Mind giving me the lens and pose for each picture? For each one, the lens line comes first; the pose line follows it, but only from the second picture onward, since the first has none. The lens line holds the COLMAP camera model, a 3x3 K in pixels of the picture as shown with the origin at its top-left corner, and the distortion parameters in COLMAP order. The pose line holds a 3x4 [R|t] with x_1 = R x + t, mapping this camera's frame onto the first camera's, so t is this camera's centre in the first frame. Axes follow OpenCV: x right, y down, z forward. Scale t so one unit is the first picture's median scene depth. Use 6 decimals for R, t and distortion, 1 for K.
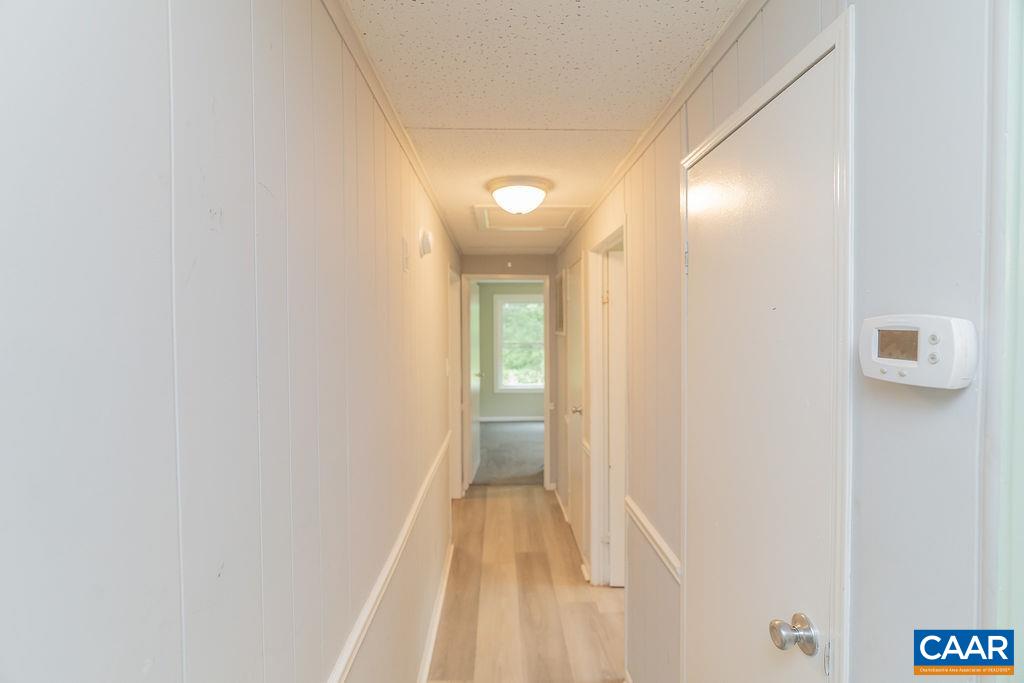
lens RADIAL K [[472.0, 0, 509.0], [0, 472.0, 337.5], [0, 0, 1]] dist [-0.000330, 0.000042]
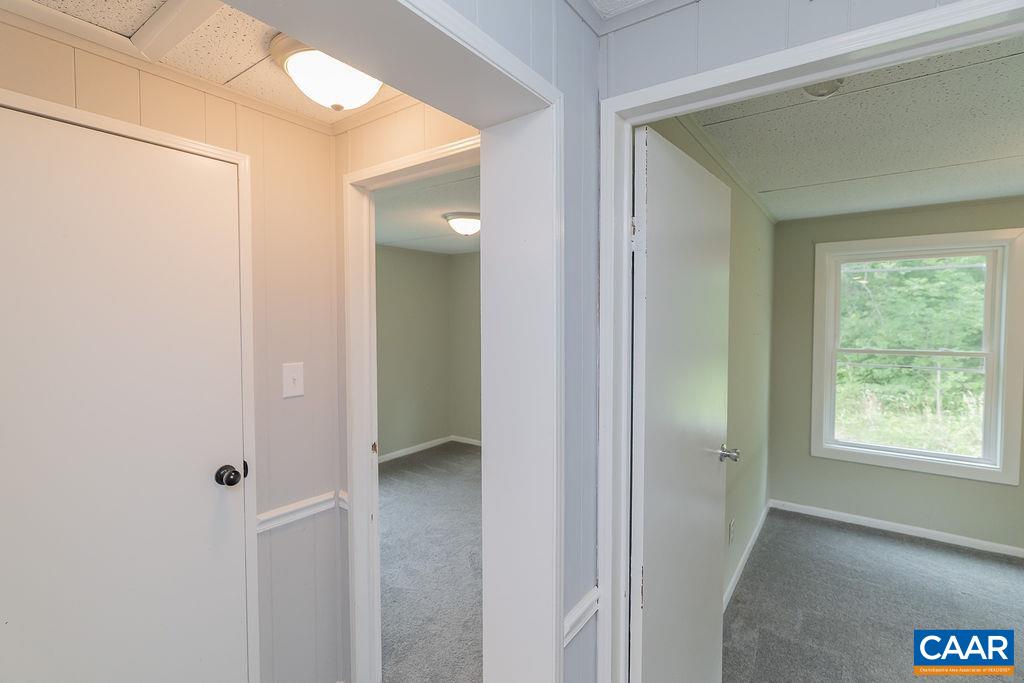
lens RADIAL K [[481.0, 0, 513.1], [0, 481.0, 339.9], [0, 0, 1]] dist [0.000474, 0.000442]
pose [[0.801338, 0.032029, -0.597354, 0.006725], [-0.017849, 0.999401, 0.029642, -0.003100], [0.597945, -0.013091, 0.801430, 0.213861]]
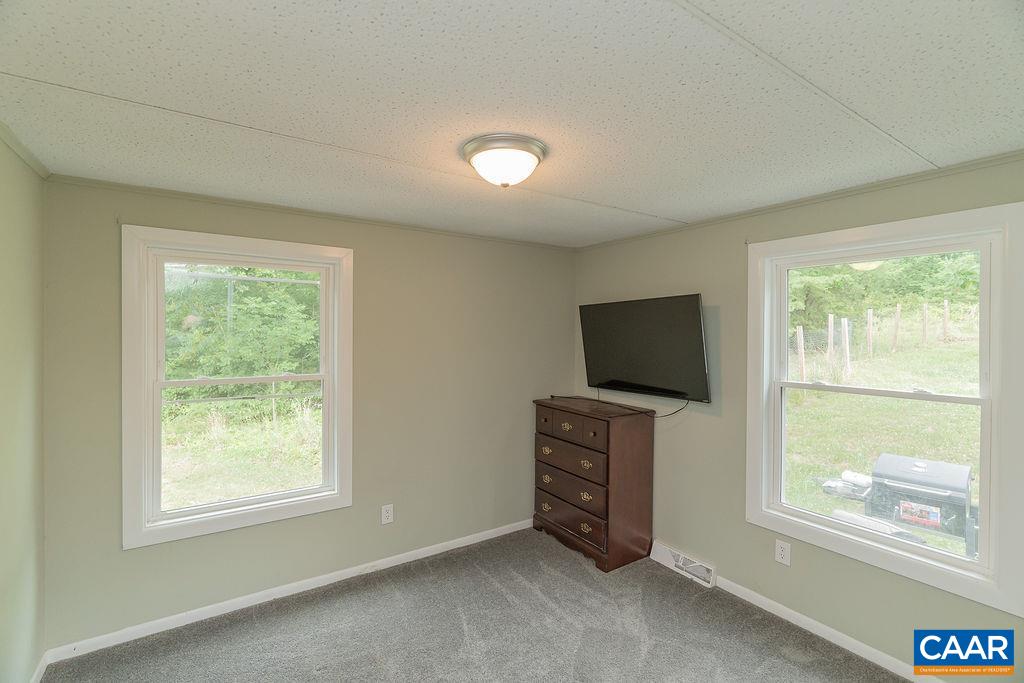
lens RADIAL K [[472.0, 0, 509.0], [0, 472.0, 337.5], [0, 0, 1]] dist [-0.000330, 0.000042]
pose [[0.851136, 0.007901, 0.524885, 0.009072], [0.001417, 0.999849, -0.017347, -0.005894], [-0.524943, 0.015509, 0.850996, 0.281886]]
